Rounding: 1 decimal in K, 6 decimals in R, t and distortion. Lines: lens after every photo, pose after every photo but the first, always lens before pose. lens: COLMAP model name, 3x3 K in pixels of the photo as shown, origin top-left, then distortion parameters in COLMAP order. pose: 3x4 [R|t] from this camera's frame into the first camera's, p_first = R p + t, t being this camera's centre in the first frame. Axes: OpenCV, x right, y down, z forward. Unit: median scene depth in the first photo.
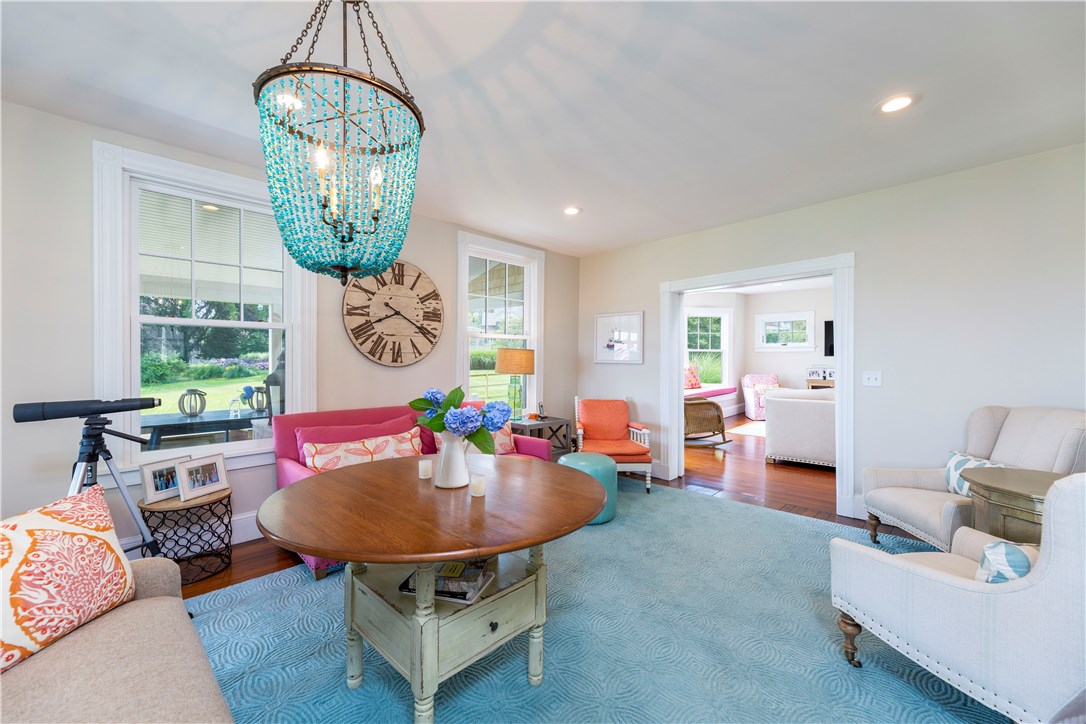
lens RADIAL K [[432.6, 0, 545.8], [0, 432.6, 358.8], [0, 0, 1]] dist [0.000000, 0.000000]
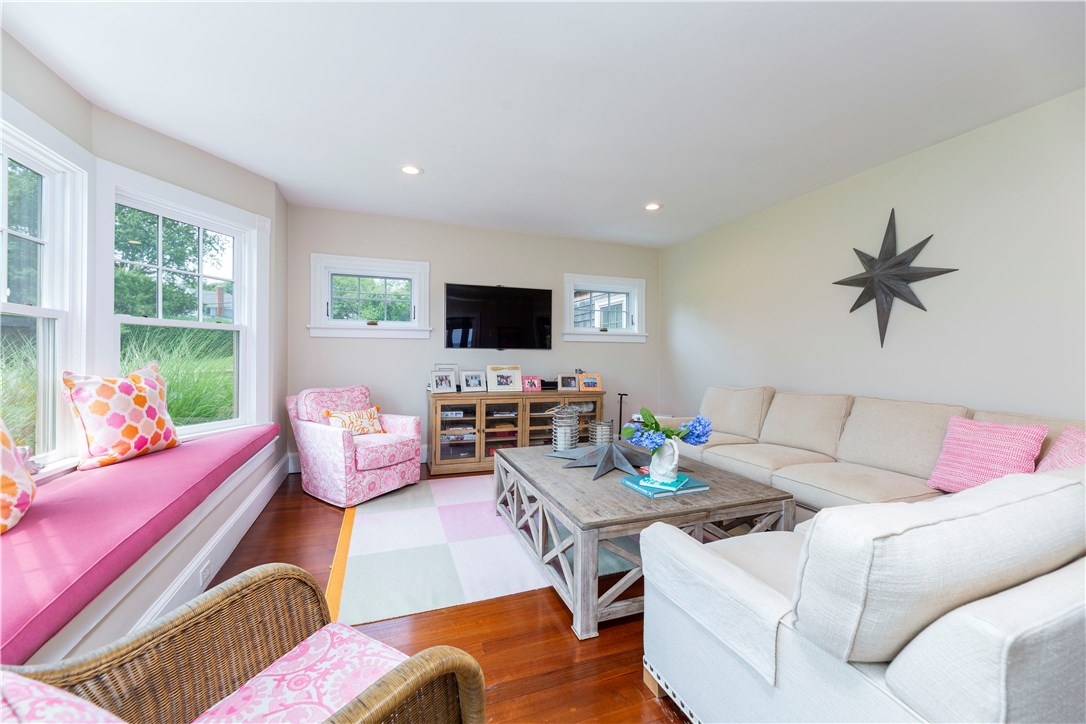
lens RADIAL K [[432.6, 0, 545.8], [0, 432.6, 358.8], [0, 0, 1]] dist [0.000000, 0.000000]
pose [[0.418025, -0.005041, 0.908421, 0.194204], [-0.007071, 0.999936, 0.008802, 0.002071], [-0.908408, -0.010103, 0.417963, 0.642856]]
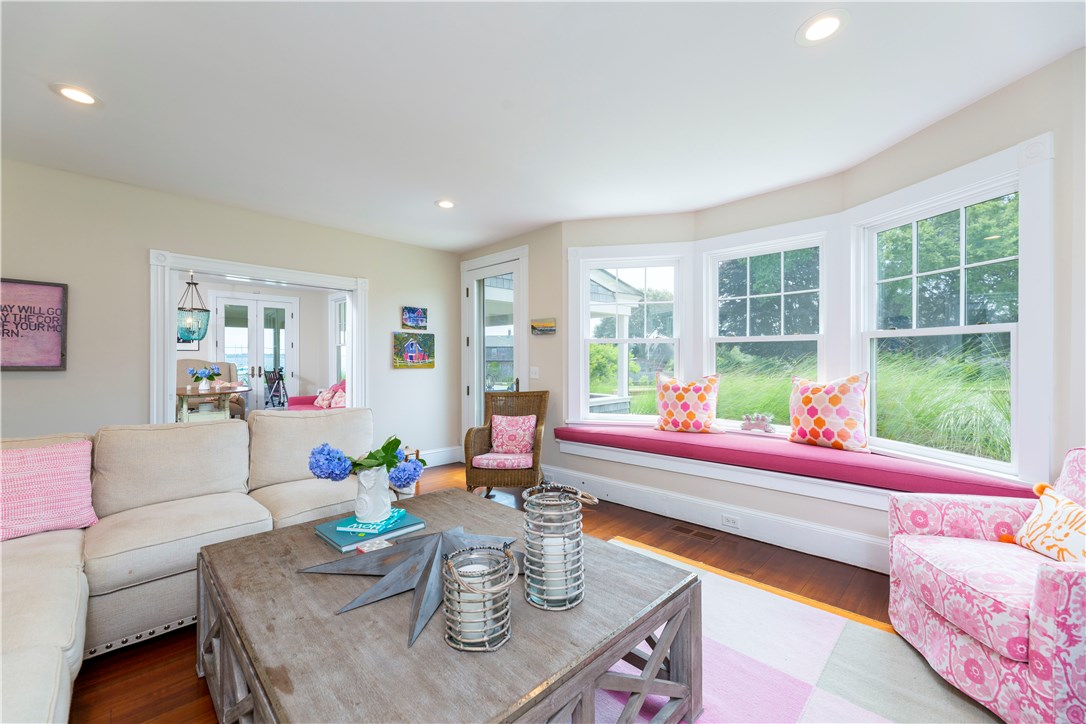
lens RADIAL K [[432.6, 0, 545.8], [0, 432.6, 358.8], [0, 0, 1]] dist [0.000000, 0.000000]
pose [[-0.002411, 0.001716, -0.999996, 0.670141], [0.005685, 0.999982, 0.001702, -0.003228], [0.999981, -0.005681, -0.002420, 0.772470]]
